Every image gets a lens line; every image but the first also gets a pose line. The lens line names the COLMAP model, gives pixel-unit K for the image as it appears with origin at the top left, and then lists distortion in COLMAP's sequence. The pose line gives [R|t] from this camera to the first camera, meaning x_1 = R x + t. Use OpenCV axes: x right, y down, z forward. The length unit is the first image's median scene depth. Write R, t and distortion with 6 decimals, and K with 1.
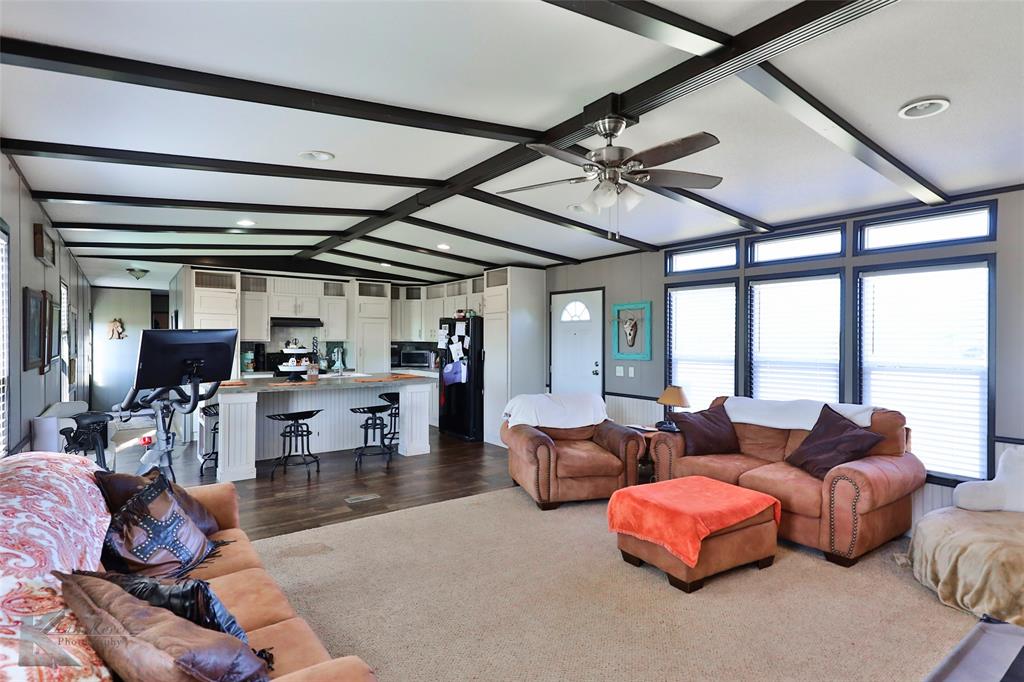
lens RADIAL K [[518.5, 0, 532.2], [0, 518.5, 343.3], [0, 0, 1]] dist [-0.000111, -0.000122]
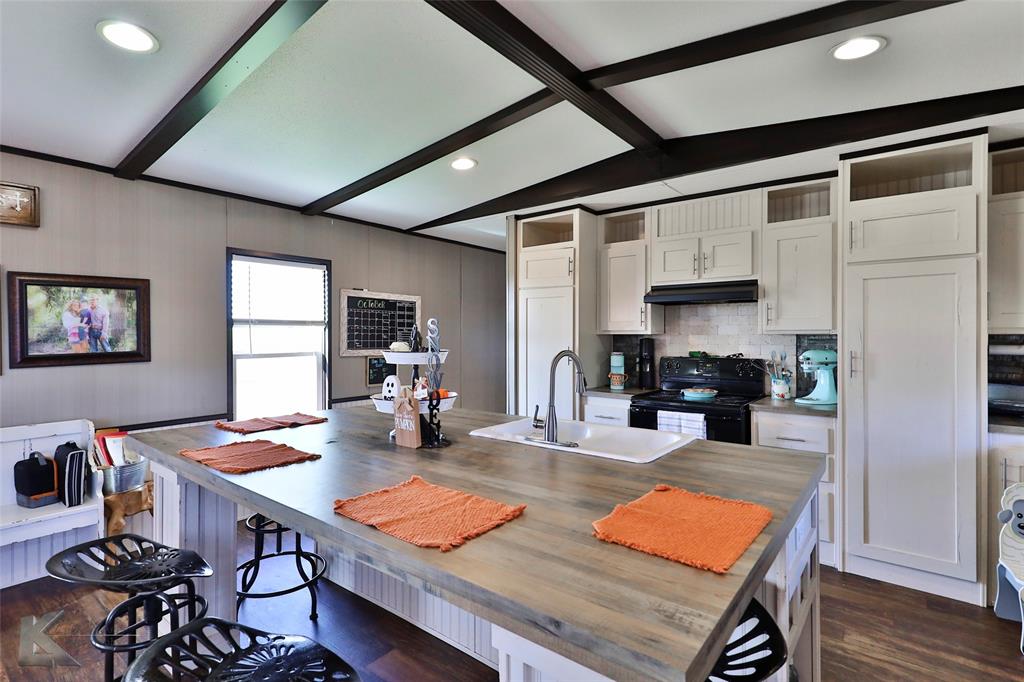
lens RADIAL K [[504.9, 0, 512.0], [0, 504.9, 341.0], [0, 0, 1]] dist [0.106742, -0.031202]
pose [[0.253683, 0.009186, -0.967244, -0.054793], [-0.001662, 0.999958, 0.009061, -0.001683], [0.967286, -0.000691, 0.253688, 0.720068]]
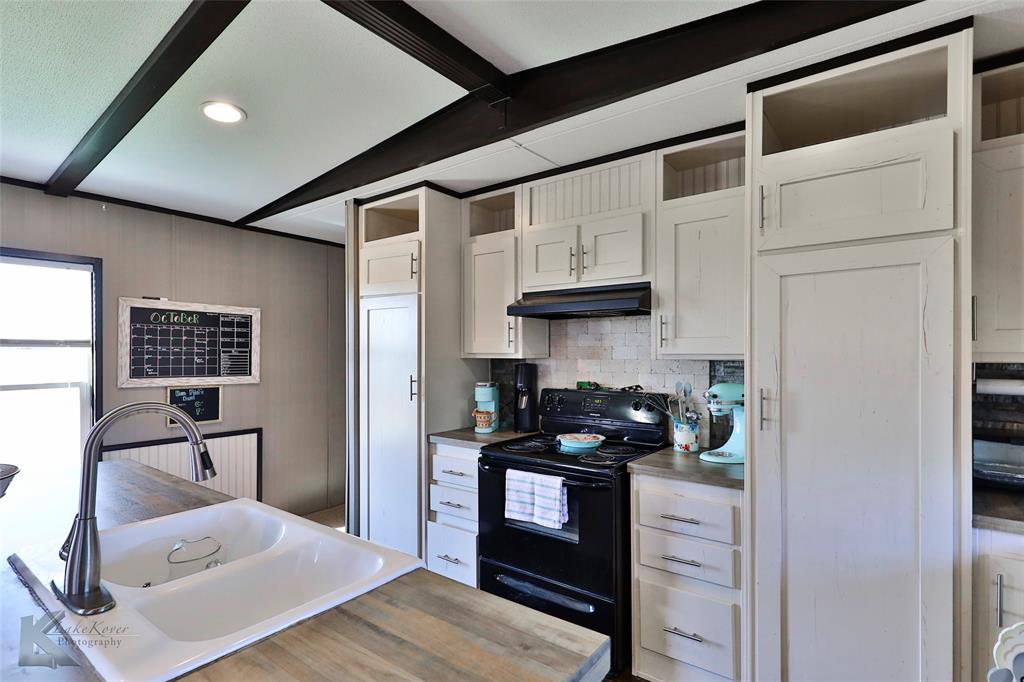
lens RADIAL K [[517.6, 0, 484.3], [0, 517.6, 360.1], [0, 0, 1]] dist [0.085706, -0.029583]
pose [[0.234383, 0.010041, -0.972092, -0.144497], [-0.000909, 0.999948, 0.010110, -0.006500], [0.972144, -0.001486, 0.234380, 0.860224]]
